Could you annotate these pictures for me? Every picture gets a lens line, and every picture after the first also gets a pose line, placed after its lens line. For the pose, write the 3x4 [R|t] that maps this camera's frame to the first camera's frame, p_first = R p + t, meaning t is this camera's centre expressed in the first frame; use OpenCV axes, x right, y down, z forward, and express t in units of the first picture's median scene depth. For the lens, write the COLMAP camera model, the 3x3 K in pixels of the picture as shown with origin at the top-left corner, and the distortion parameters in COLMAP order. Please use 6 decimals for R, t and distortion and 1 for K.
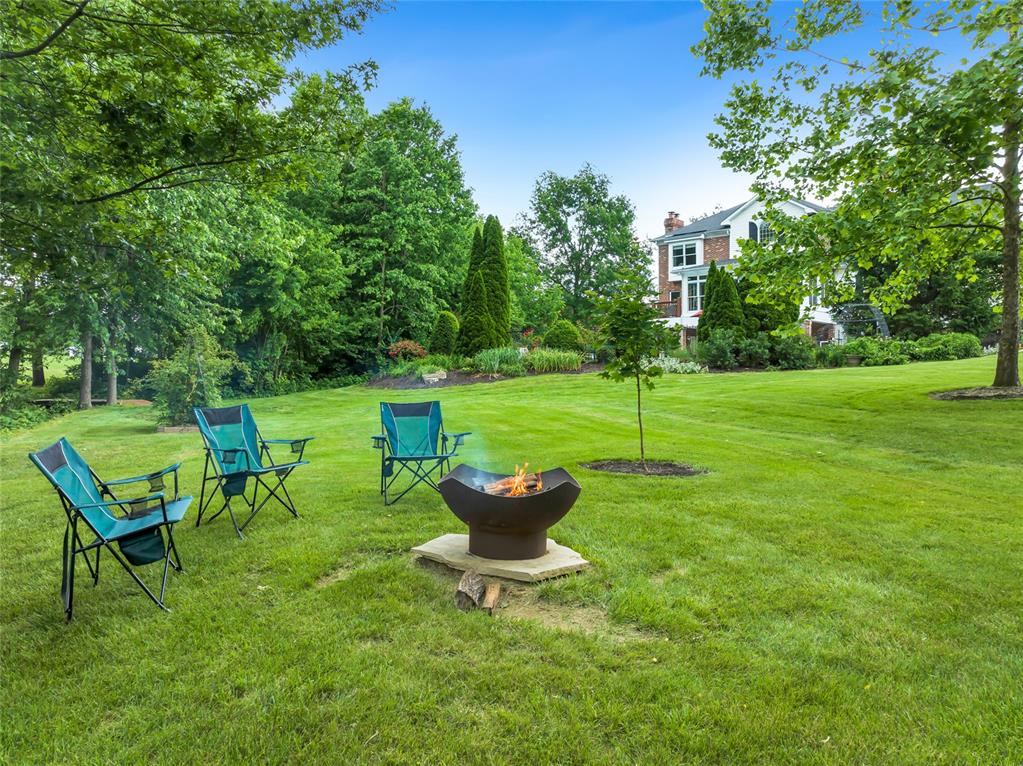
lens RADIAL K [[727.6, 0, 511.5], [0, 727.6, 383.0], [0, 0, 1]] dist [-0.036795, -0.000994]
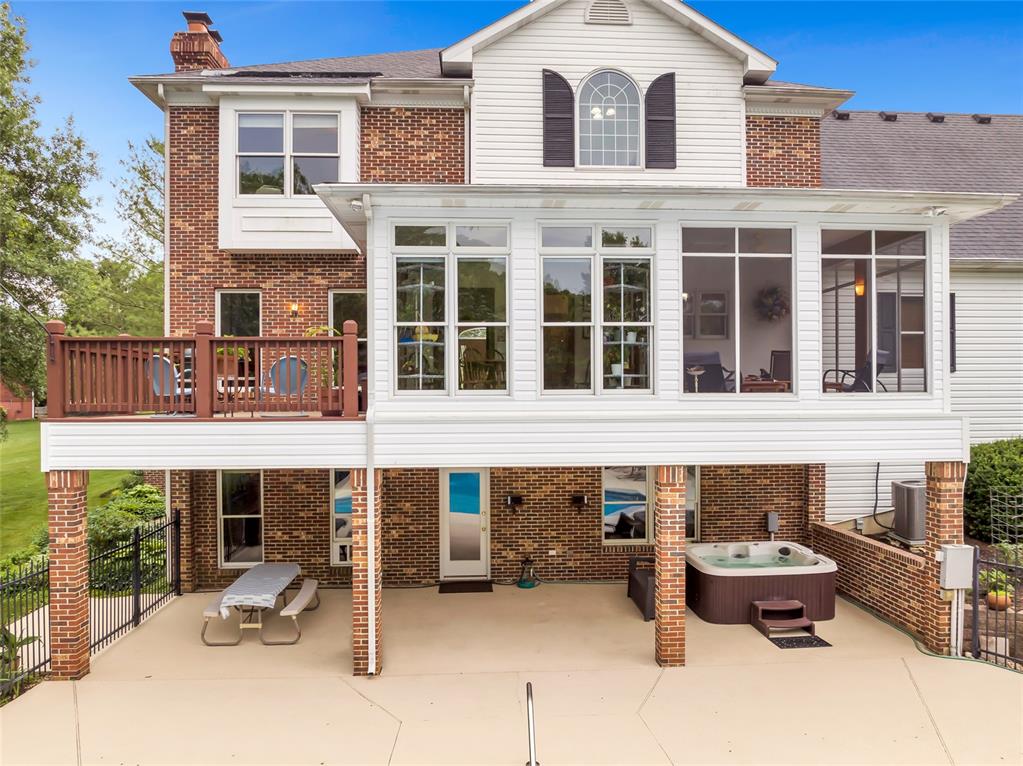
lens RADIAL K [[745.9, 0, 508.5], [0, 745.9, 397.9], [0, 0, 1]] dist [-0.036201, -0.004025]
pose [[0.704133, -0.008065, 0.710022, 0.109710], [0.008433, 0.999960, 0.002995, -0.092997], [-0.710018, 0.003878, 0.704173, 0.786360]]
